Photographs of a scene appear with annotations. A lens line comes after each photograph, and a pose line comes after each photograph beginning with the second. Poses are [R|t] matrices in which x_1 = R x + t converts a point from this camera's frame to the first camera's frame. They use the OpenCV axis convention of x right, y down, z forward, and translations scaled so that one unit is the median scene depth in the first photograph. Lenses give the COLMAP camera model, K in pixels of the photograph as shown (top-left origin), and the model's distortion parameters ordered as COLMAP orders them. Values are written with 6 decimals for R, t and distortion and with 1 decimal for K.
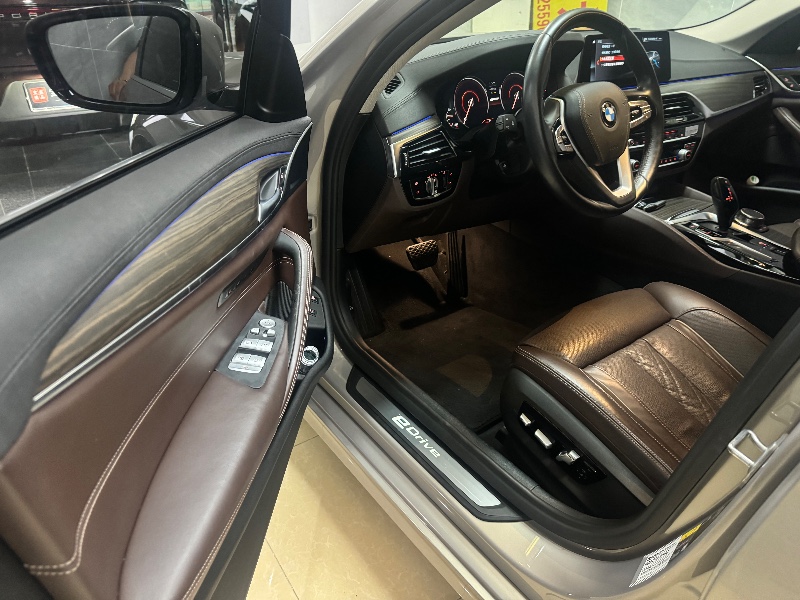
lens RADIAL K [[543.1, 0, 400.0], [0, 543.1, 300.0], [0, 0, 1]] dist [0.036527, -0.037699]
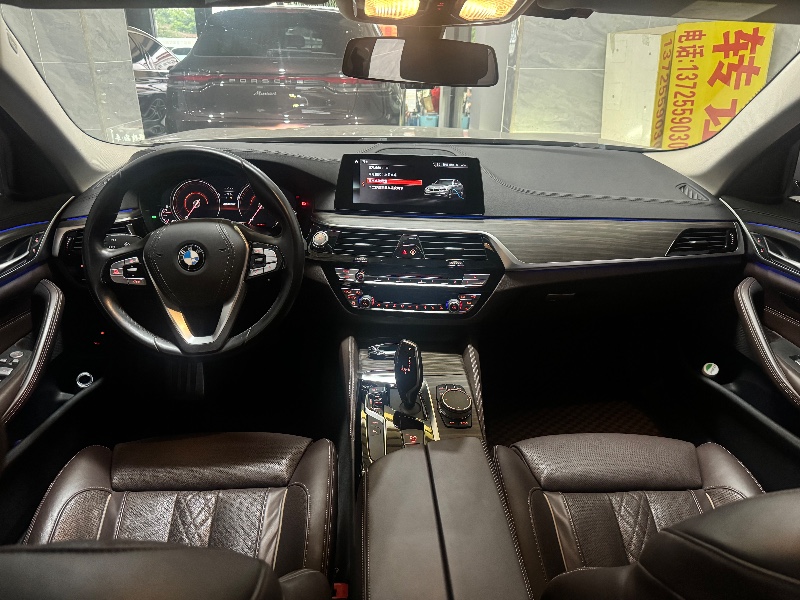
lens RADIAL K [[543.1, 0, 400.0], [0, 543.1, 300.0], [0, 0, 1]] dist [0.036527, -0.037699]
pose [[0.842658, 0.244365, -0.479806, 0.837030], [-0.286684, 0.957898, -0.015632, -0.238496], [0.455785, 0.150725, 0.877235, 0.254403]]
